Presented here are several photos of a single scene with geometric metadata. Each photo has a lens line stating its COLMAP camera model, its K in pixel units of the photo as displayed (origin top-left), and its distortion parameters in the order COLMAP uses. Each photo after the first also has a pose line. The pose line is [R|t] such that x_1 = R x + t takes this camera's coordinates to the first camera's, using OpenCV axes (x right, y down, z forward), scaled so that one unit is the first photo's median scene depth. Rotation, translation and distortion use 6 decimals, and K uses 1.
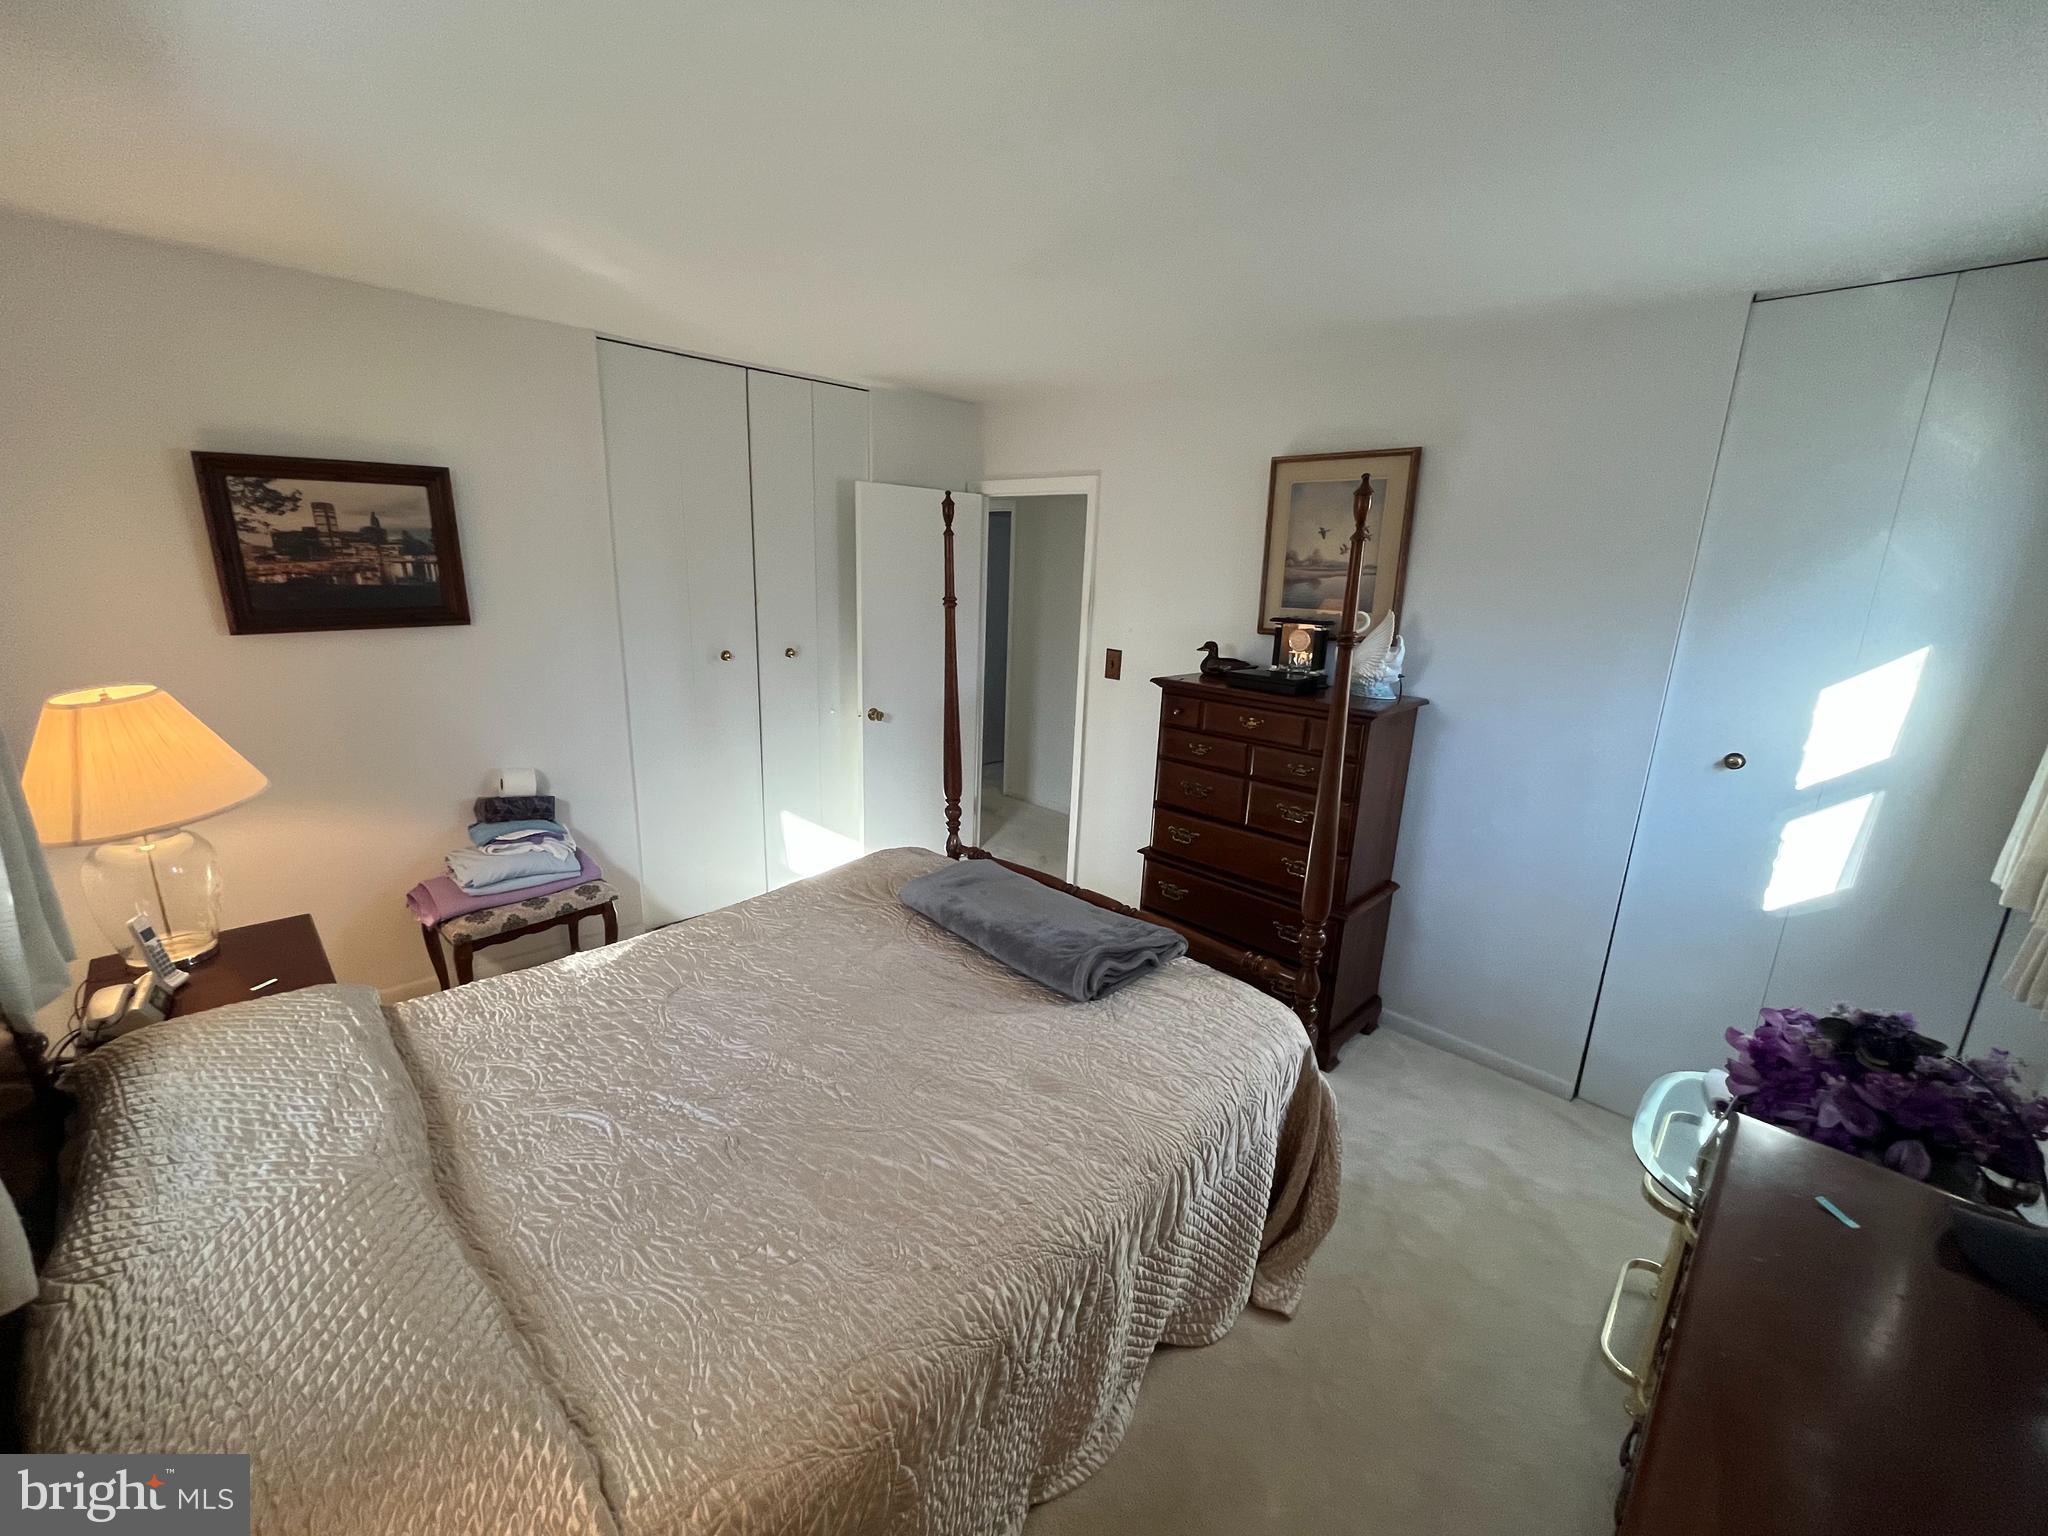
lens RADIAL K [[825.4, 0, 1023.2], [0, 825.4, 764.4], [0, 0, 1]] dist [-0.001327, -0.000257]
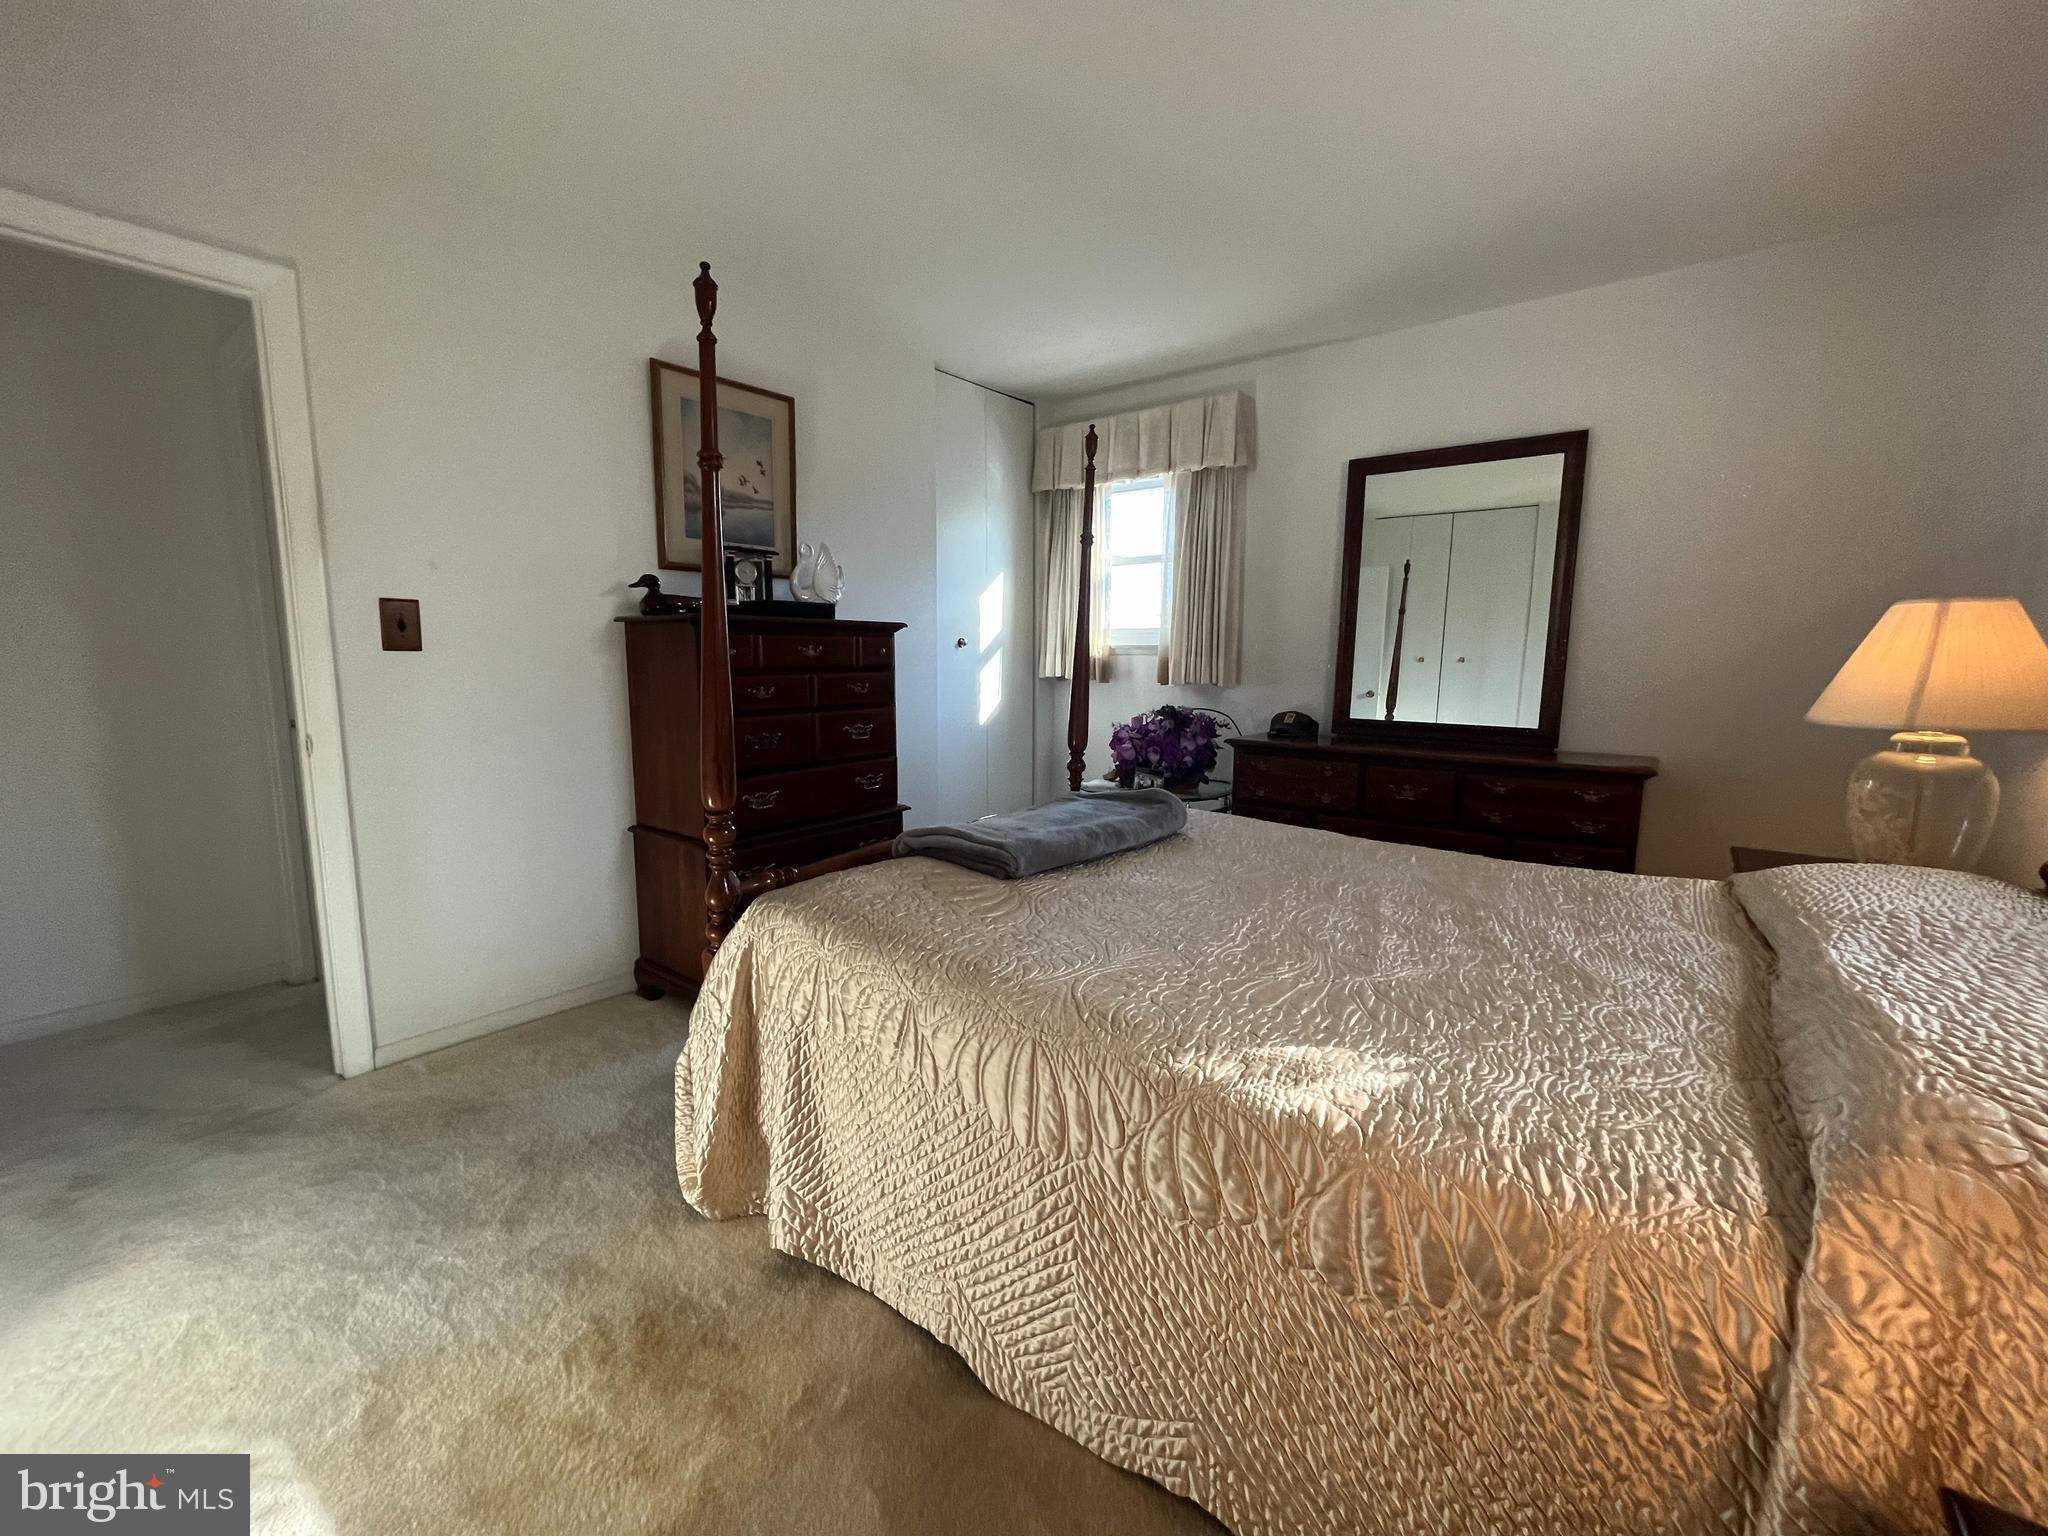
lens RADIAL K [[825.4, 0, 1023.2], [0, 825.4, 764.4], [0, 0, 1]] dist [-0.001327, -0.000257]
pose [[-0.102525, -0.172221, 0.979708, -0.677908], [0.230424, 0.953998, 0.191815, -0.048593], [-0.967674, 0.245414, -0.058125, 0.820674]]
